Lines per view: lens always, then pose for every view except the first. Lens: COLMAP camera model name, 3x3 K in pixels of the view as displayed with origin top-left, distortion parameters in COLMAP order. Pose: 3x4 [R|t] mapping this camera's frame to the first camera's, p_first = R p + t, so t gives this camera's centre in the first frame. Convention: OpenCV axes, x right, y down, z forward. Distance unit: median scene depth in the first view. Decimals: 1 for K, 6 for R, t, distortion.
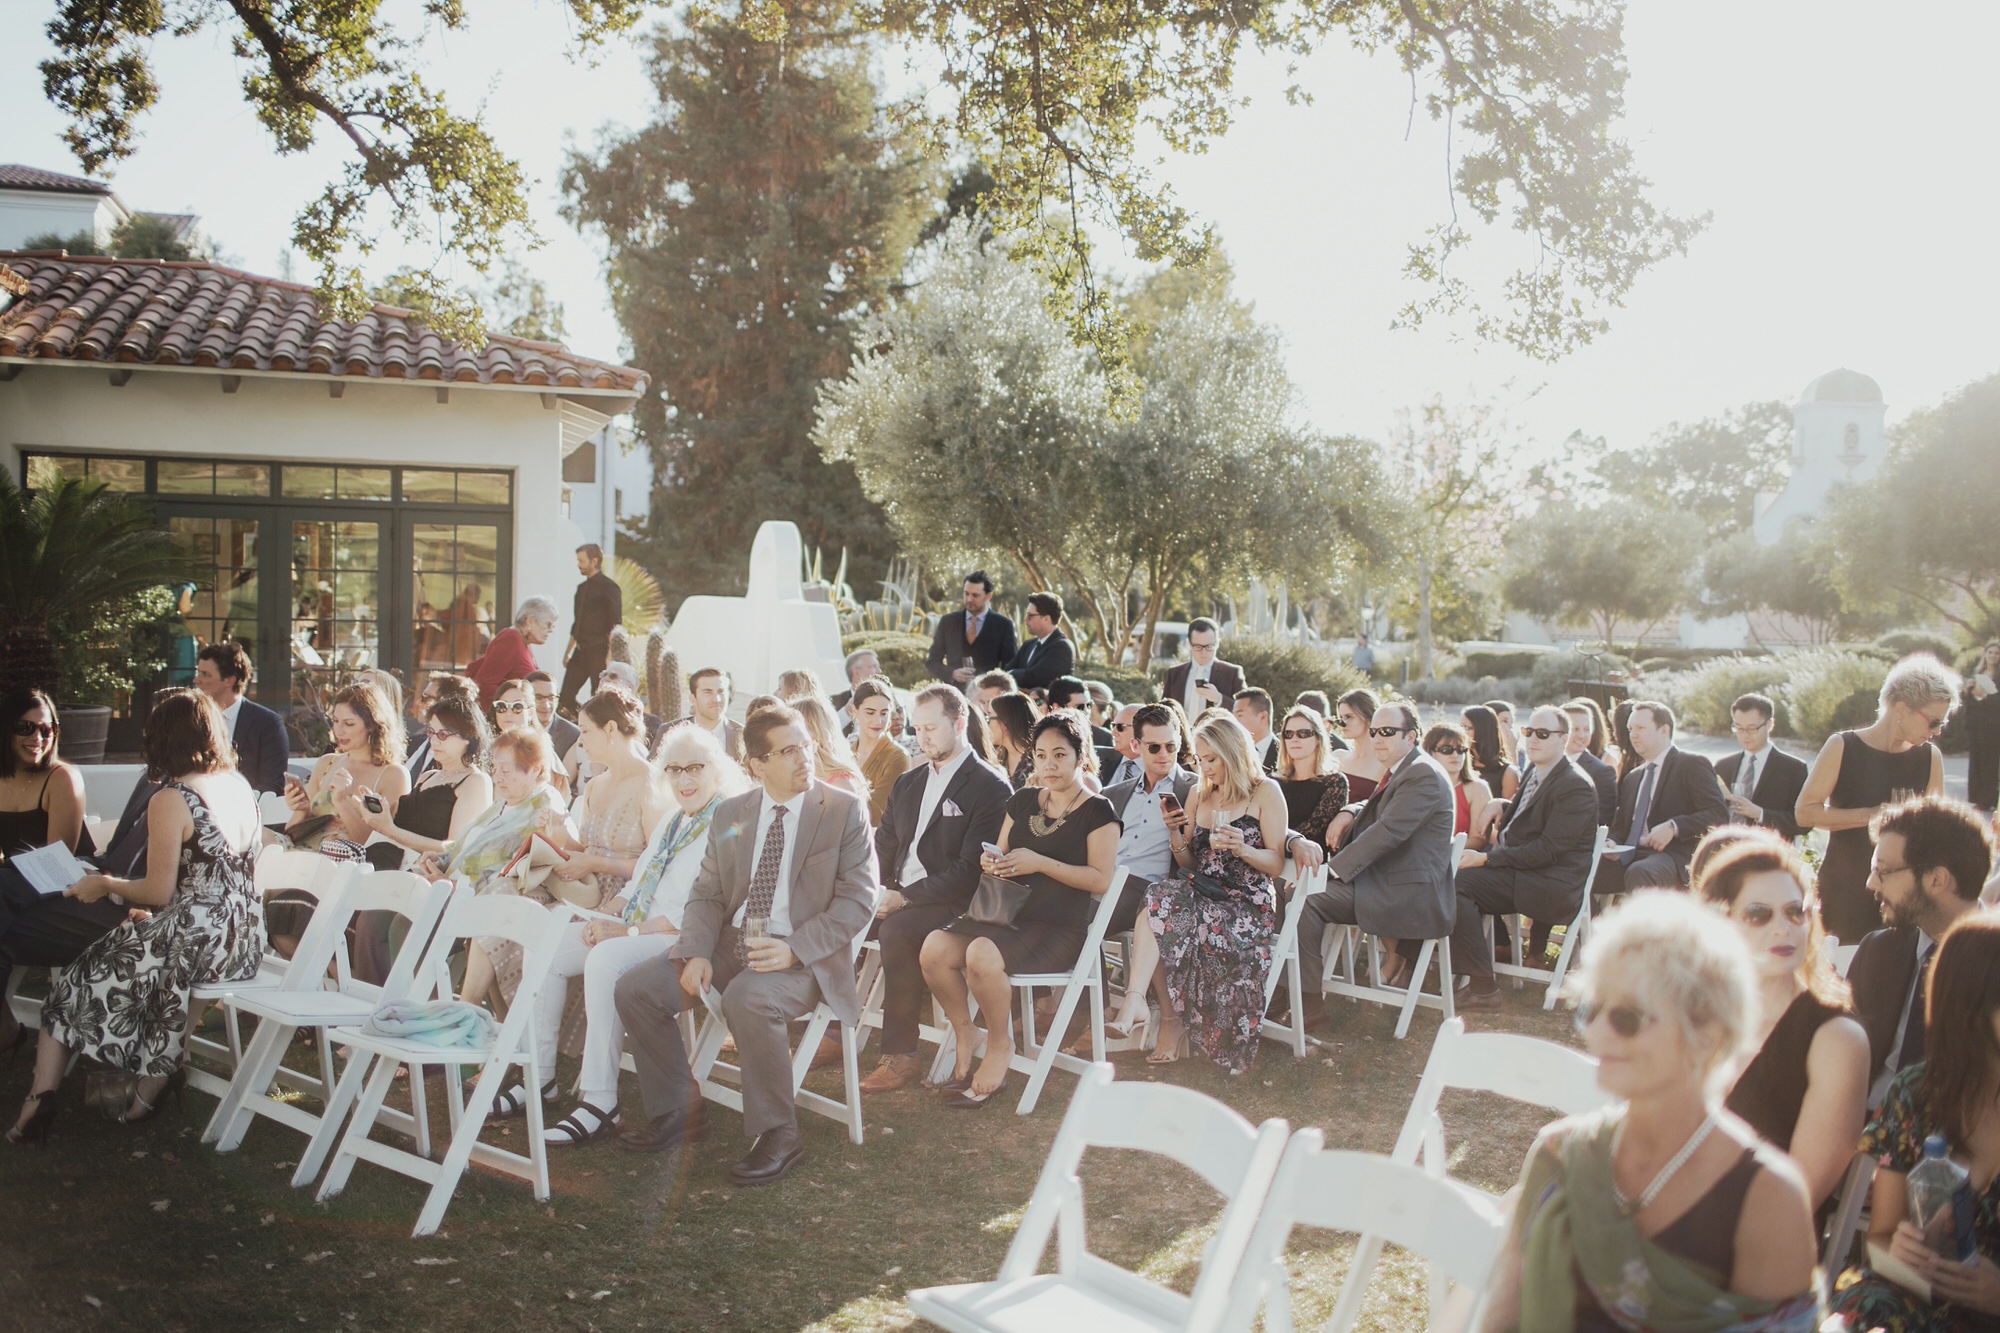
lens RADIAL K [[1907.3, 0, 1000.0], [0, 1907.3, 666.5], [0, 0, 1]] dist [0.031859, -0.112333]
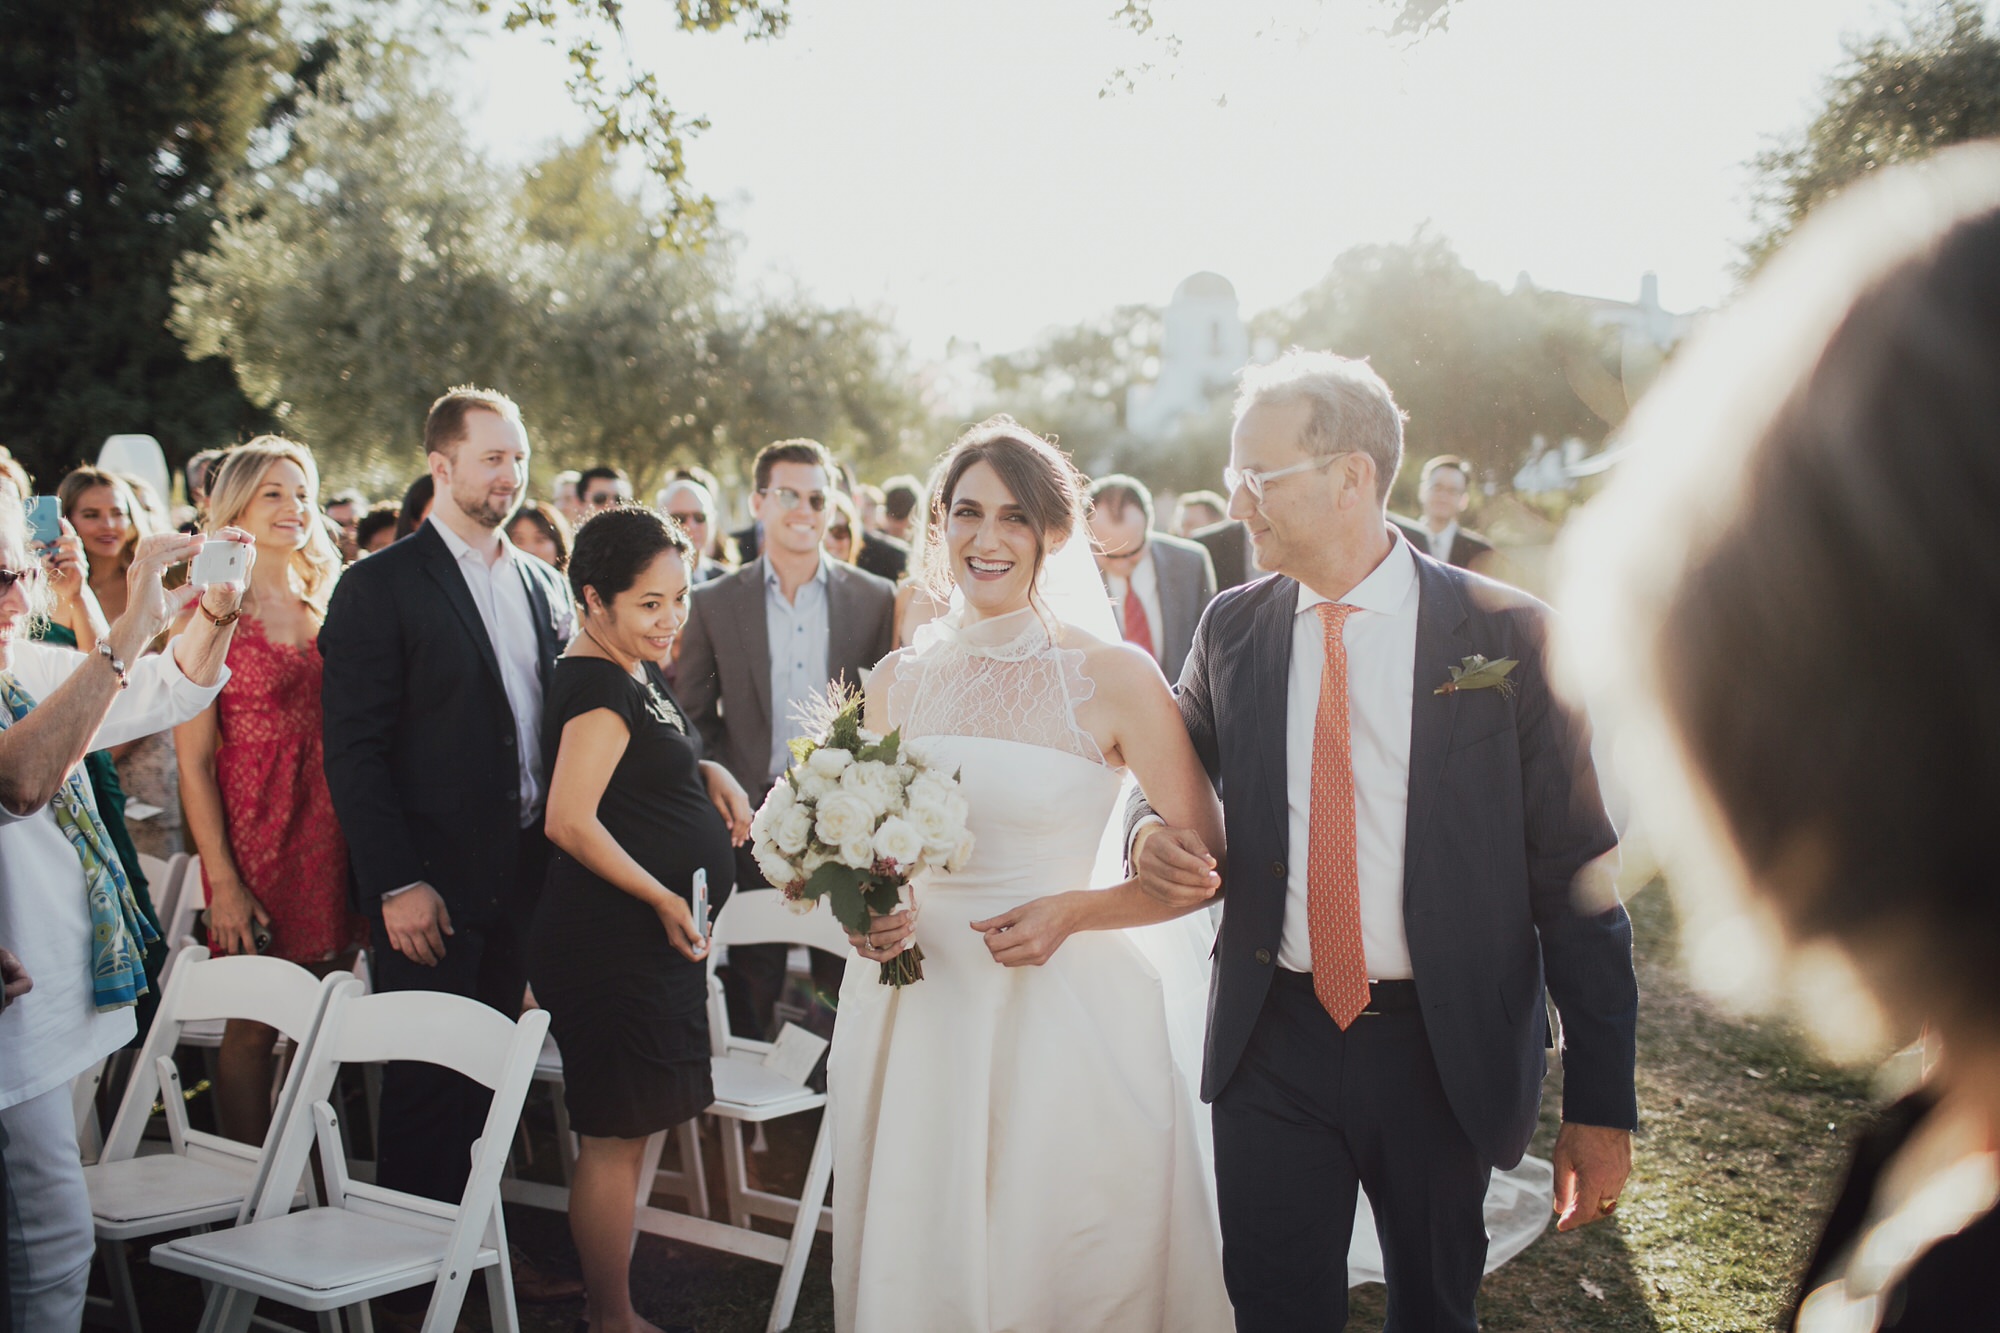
lens RADIAL K [[1924.2, 0, 1000.0], [0, 1924.2, 666.5], [0, 0, 1]] dist [-0.015698, 0.009959]
pose [[0.948878, -0.067959, 0.308240, -0.030592], [0.053840, 0.997083, 0.054091, -0.001684], [-0.311017, -0.034730, 0.949770, 0.130377]]
